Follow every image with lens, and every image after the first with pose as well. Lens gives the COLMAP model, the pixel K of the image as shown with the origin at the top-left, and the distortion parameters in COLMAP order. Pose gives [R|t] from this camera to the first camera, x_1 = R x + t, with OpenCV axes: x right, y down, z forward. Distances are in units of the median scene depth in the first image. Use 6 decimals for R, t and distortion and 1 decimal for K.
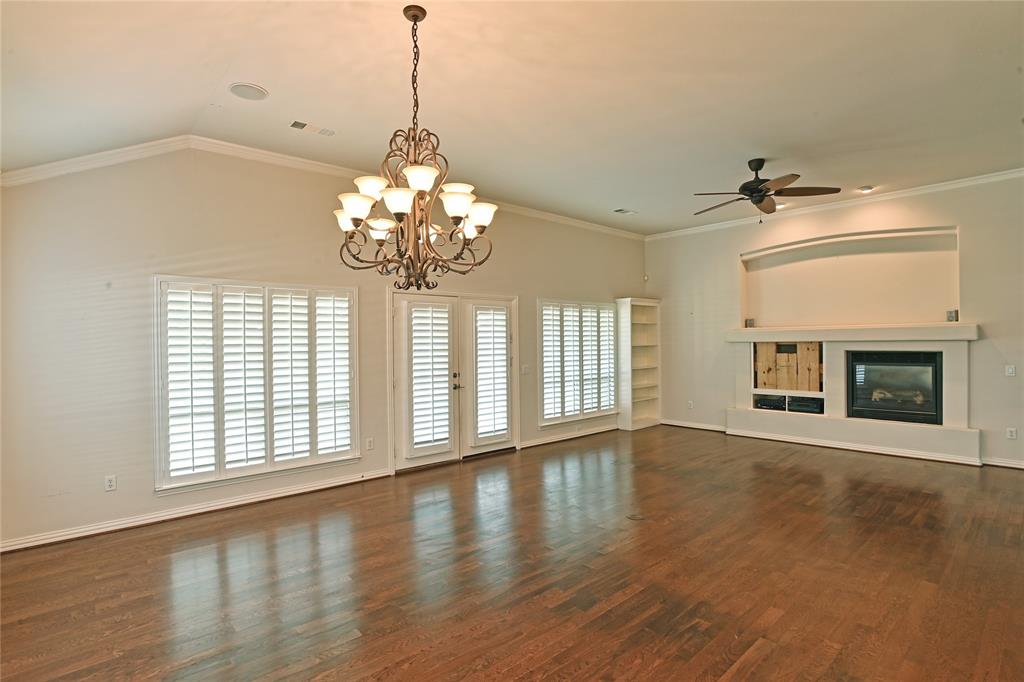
lens RADIAL K [[504.7, 0, 509.3], [0, 504.7, 337.1], [0, 0, 1]] dist [-0.066105, 0.025401]
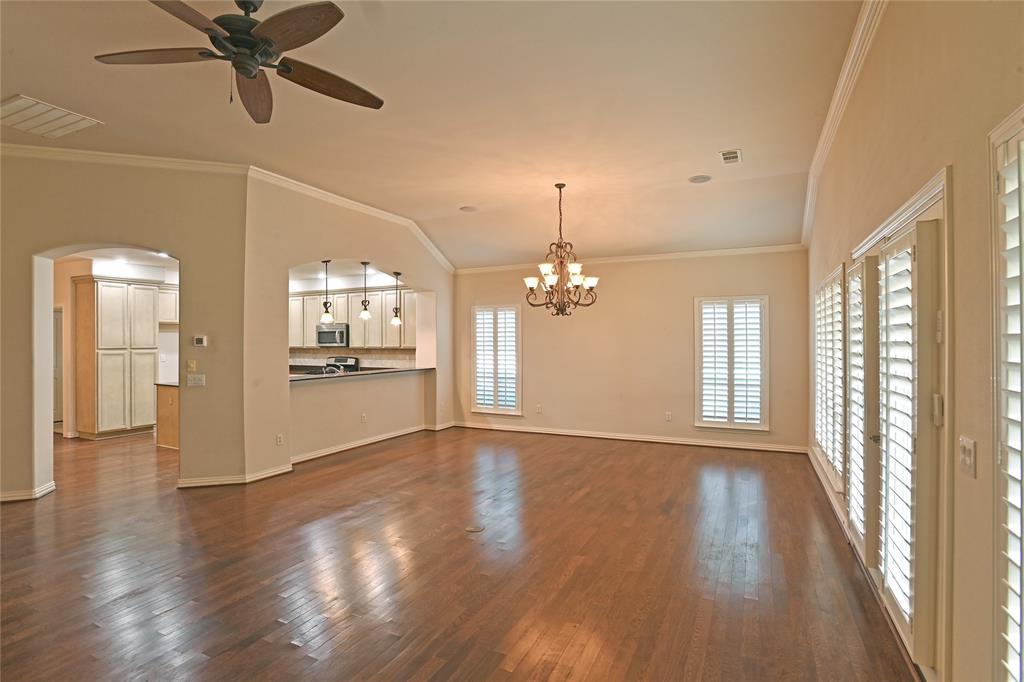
lens RADIAL K [[504.7, 0, 509.3], [0, 504.7, 337.1], [0, 0, 1]] dist [-0.066105, 0.025401]
pose [[-0.926086, 0.011446, -0.377139, 0.333489], [0.016097, 0.999828, -0.009184, 0.005277], [0.376969, -0.014576, -0.926111, 1.170980]]
